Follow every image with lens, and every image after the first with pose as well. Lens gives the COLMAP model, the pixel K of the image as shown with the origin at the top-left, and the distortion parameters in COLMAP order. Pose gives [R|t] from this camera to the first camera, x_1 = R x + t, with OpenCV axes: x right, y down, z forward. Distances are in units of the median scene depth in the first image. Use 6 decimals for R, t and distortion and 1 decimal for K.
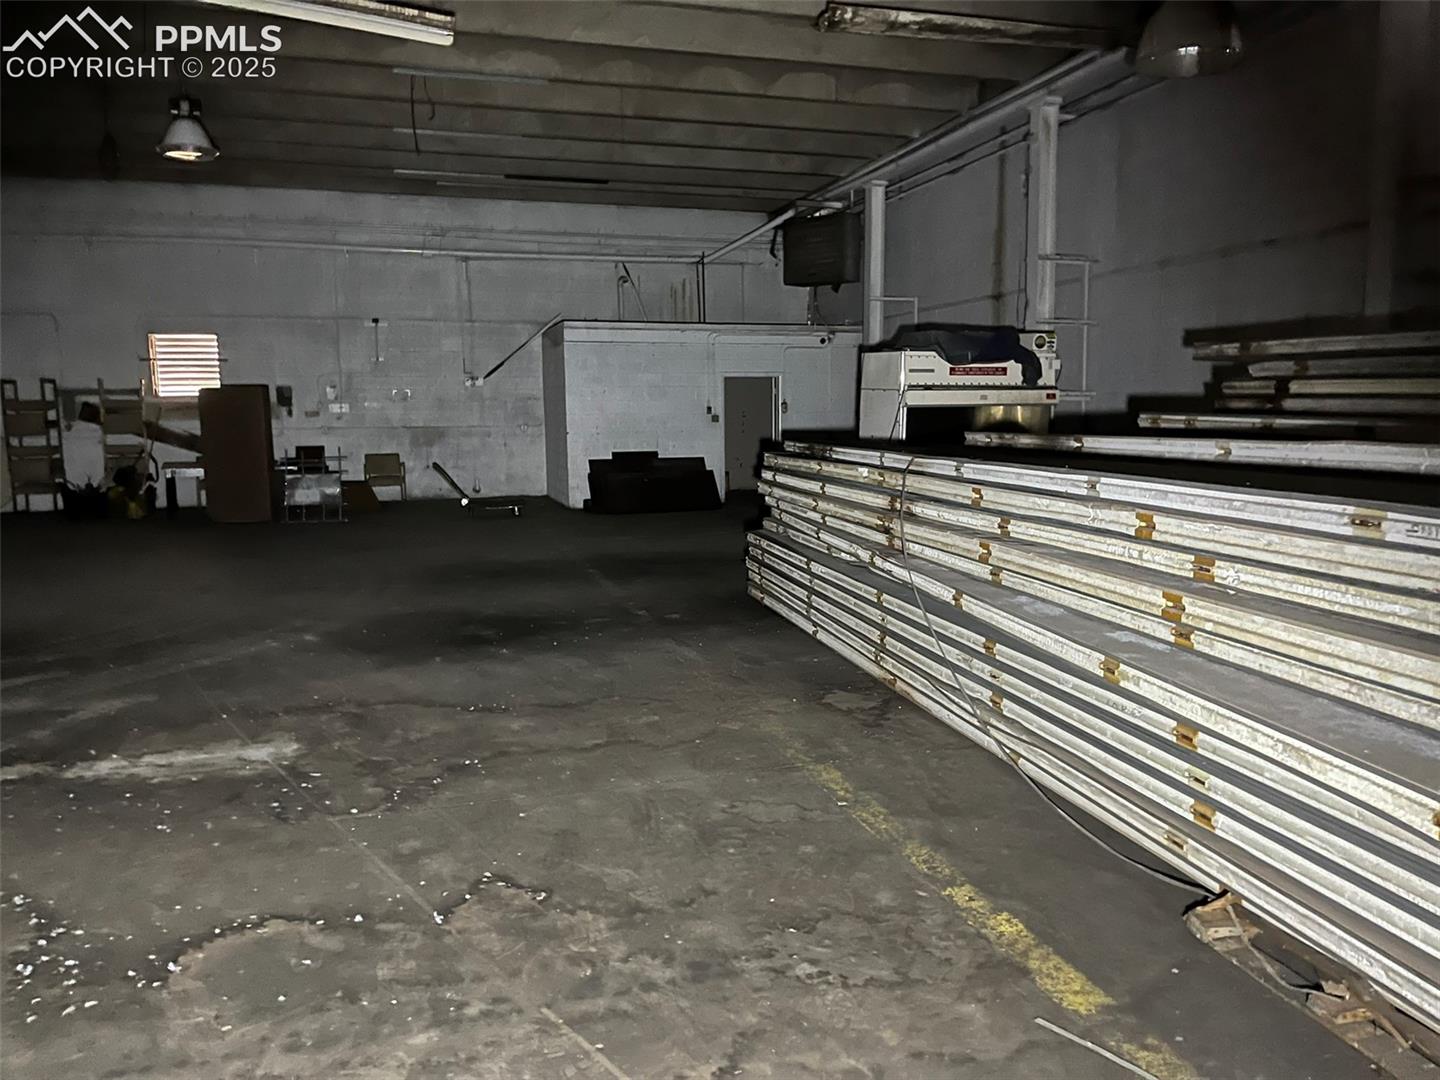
lens RADIAL K [[1068.0, 0, 721.9], [0, 1068.0, 532.5], [0, 0, 1]] dist [0.058183, -0.084519]
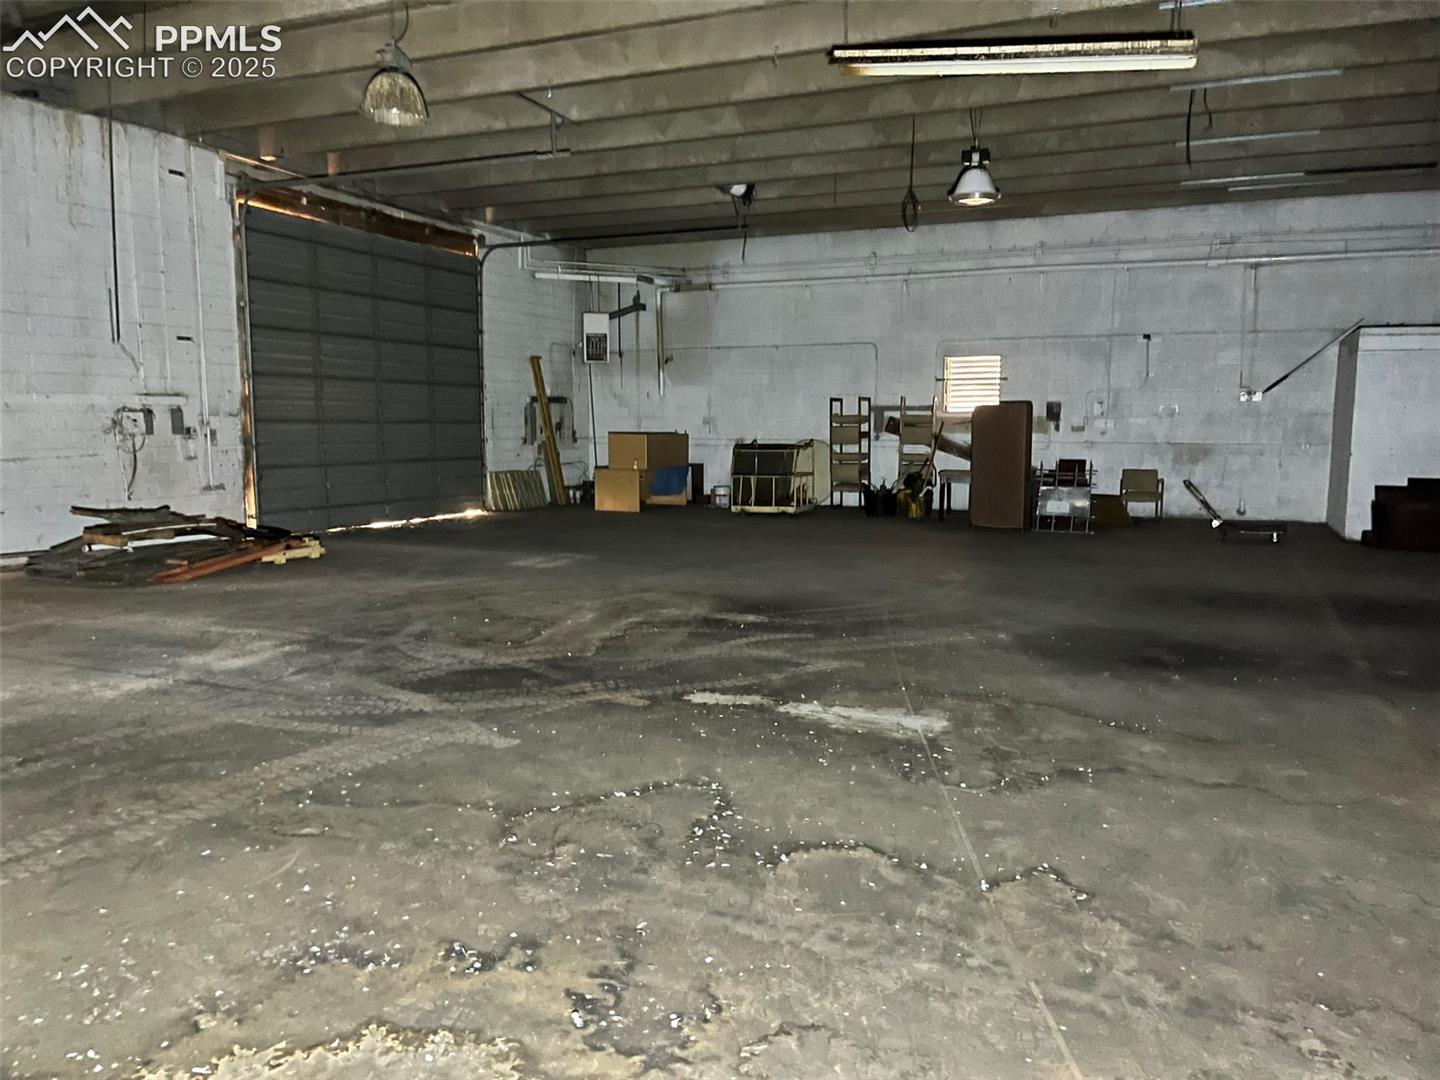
lens RADIAL K [[1068.0, 0, 721.9], [0, 1068.0, 532.5], [0, 0, 1]] dist [0.058183, -0.084519]
pose [[0.757705, 0.078468, -0.647863, 0.144280], [-0.085378, 0.996132, 0.020797, -0.009144], [0.646988, 0.039555, 0.761473, -0.039016]]
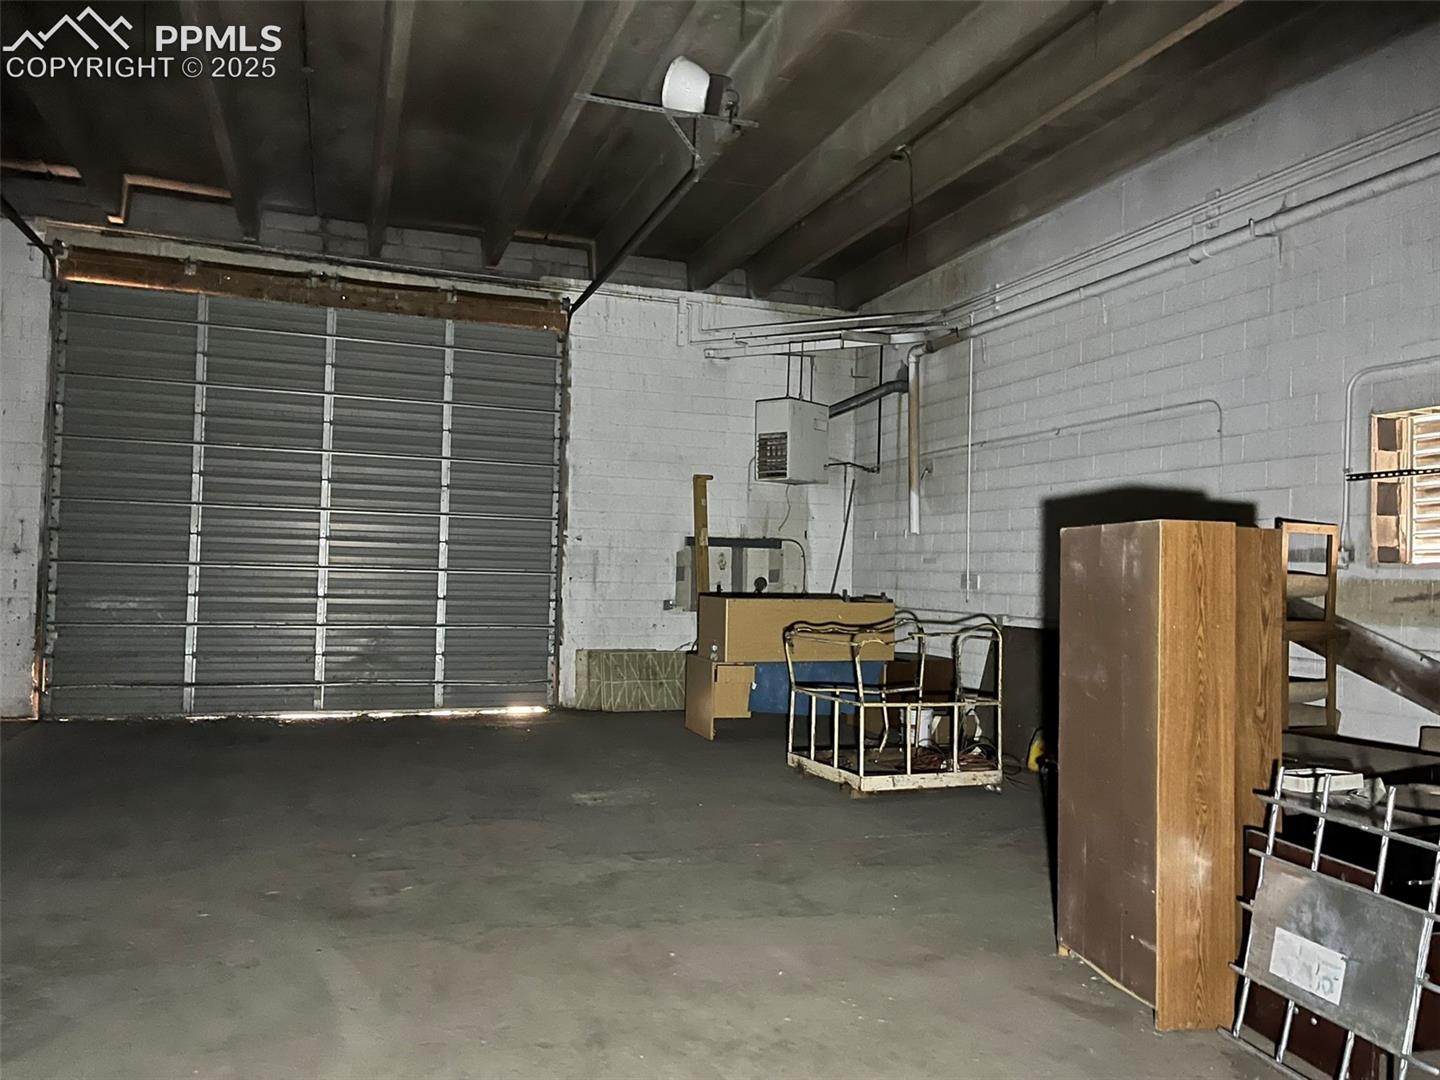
lens RADIAL K [[1068.0, 0, 721.9], [0, 1068.0, 532.5], [0, 0, 1]] dist [0.058183, -0.084519]
pose [[0.062122, -0.030057, -0.997616, -0.545743], [-0.140028, 0.989398, -0.038529, -0.336334], [0.988197, 0.142088, 0.057255, 2.848355]]
